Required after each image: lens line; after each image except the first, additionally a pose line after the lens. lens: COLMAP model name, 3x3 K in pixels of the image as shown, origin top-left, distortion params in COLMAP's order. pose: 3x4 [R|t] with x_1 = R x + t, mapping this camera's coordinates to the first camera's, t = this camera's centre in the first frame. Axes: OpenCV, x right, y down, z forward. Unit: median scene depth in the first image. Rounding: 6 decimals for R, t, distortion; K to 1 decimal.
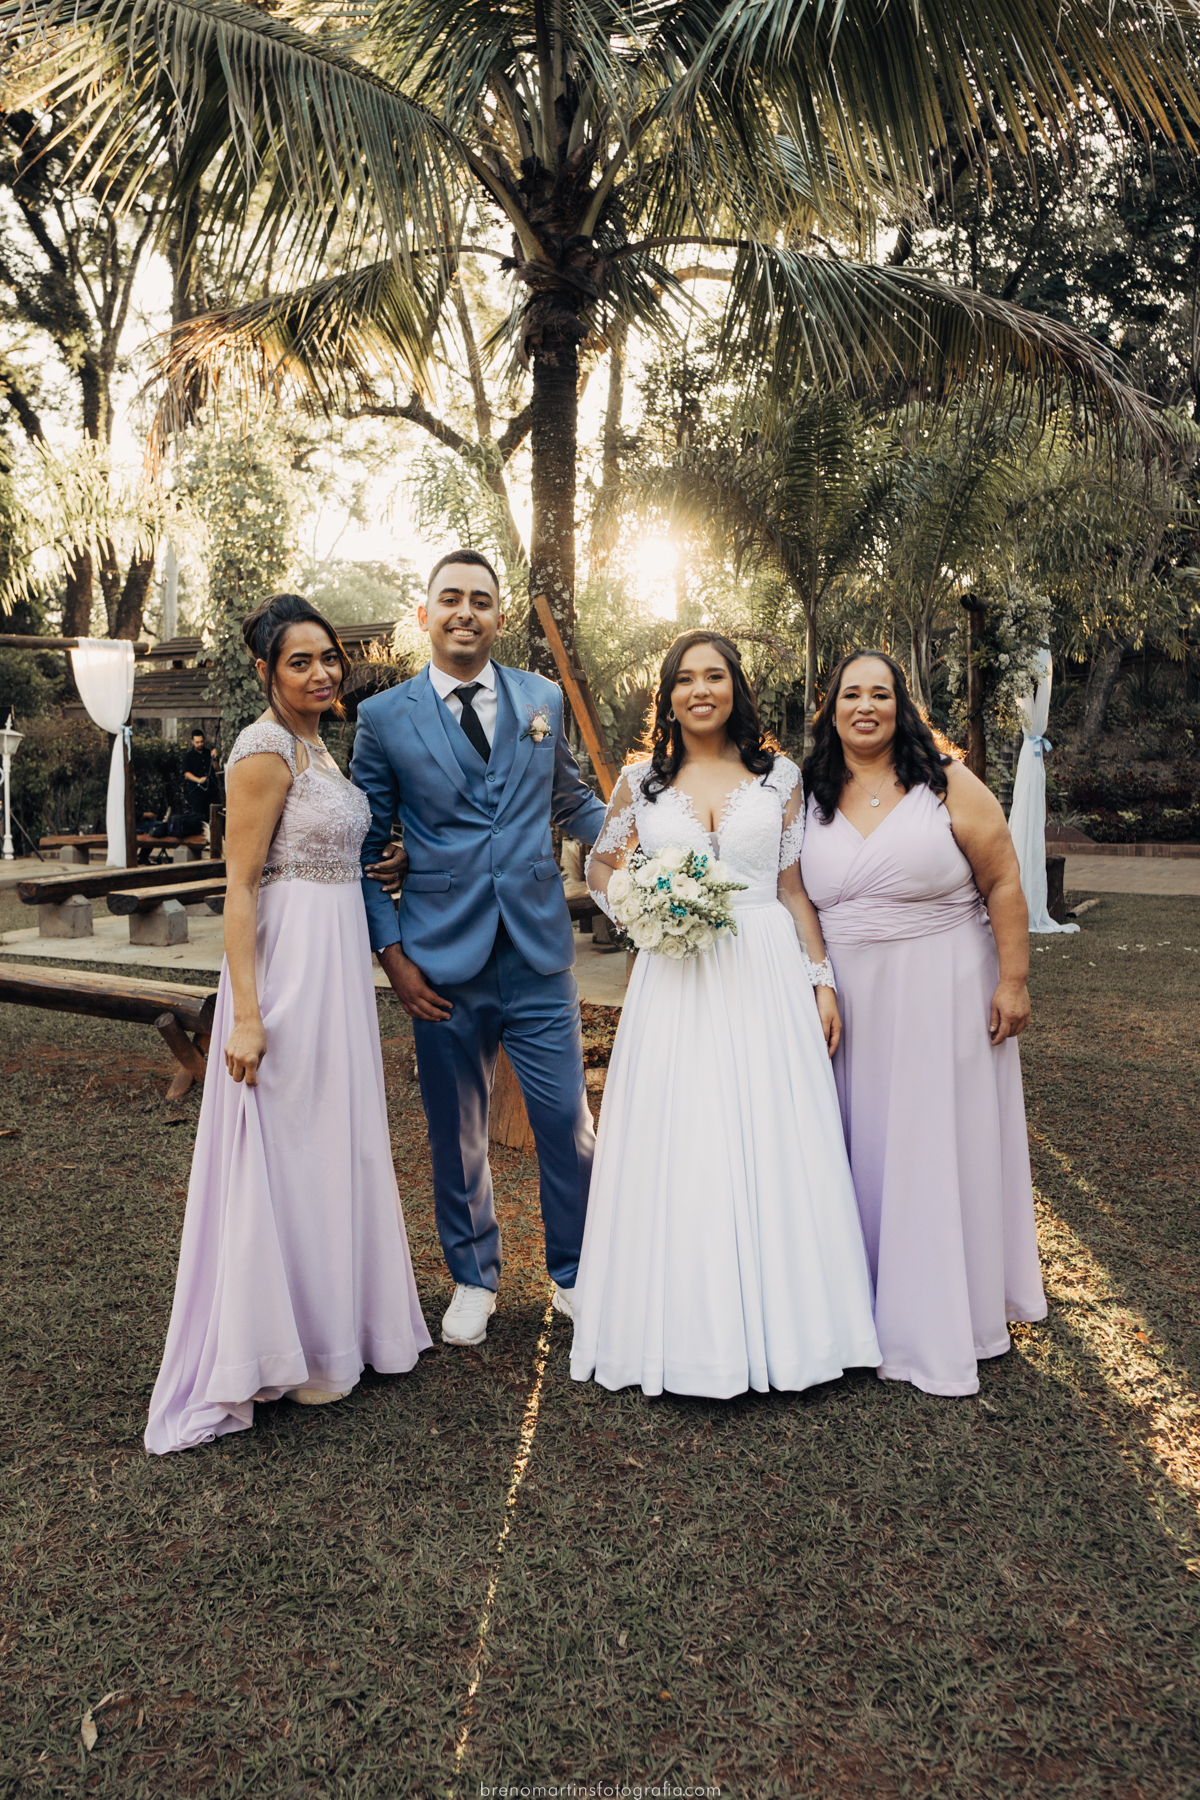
lens RADIAL K [[1382.9, 0, 591.8], [0, 1382.9, 880.3], [0, 0, 1]] dist [-0.118801, 0.097999]
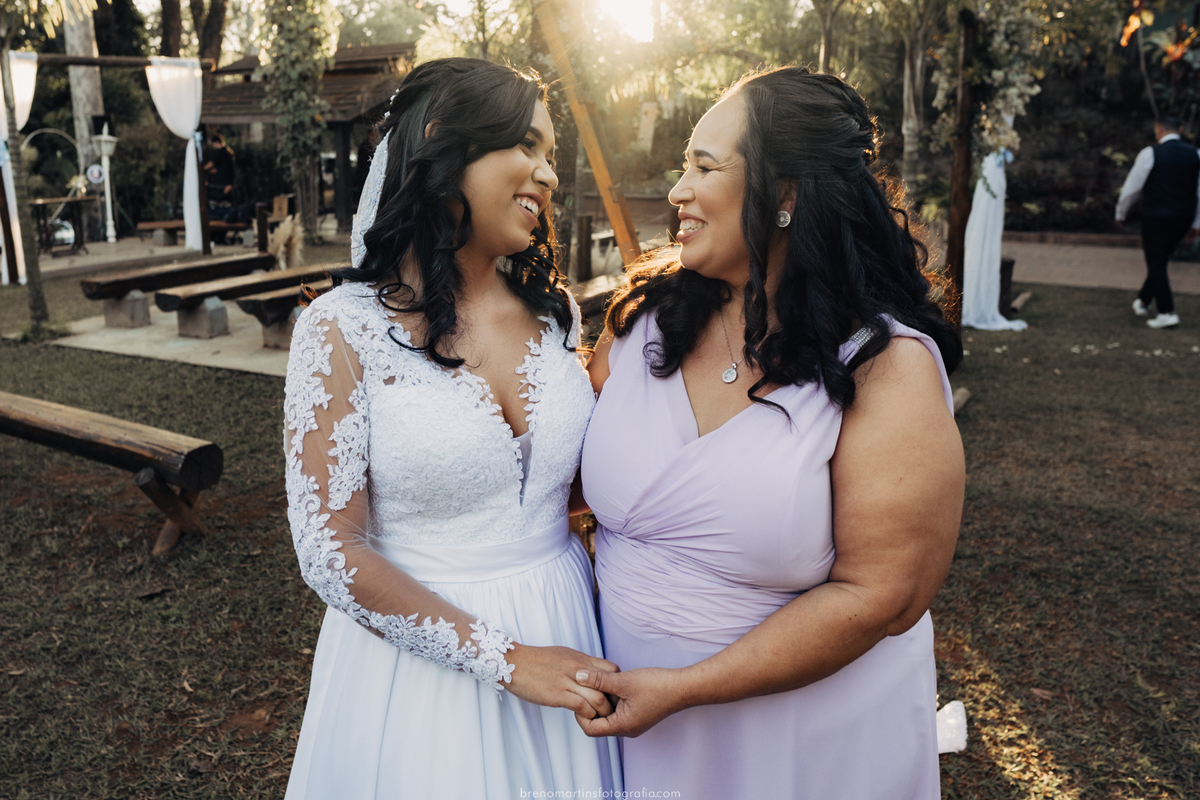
lens RADIAL K [[976.2, 0, 524.2], [0, 976.2, 385.1], [0, 0, 1]] dist [-0.112180, 0.080148]
pose [[0.998611, 0.010092, -0.051704, -0.006117], [-0.001870, 0.987650, 0.156663, -0.025039], [0.052646, -0.156349, 0.986298, 0.141169]]
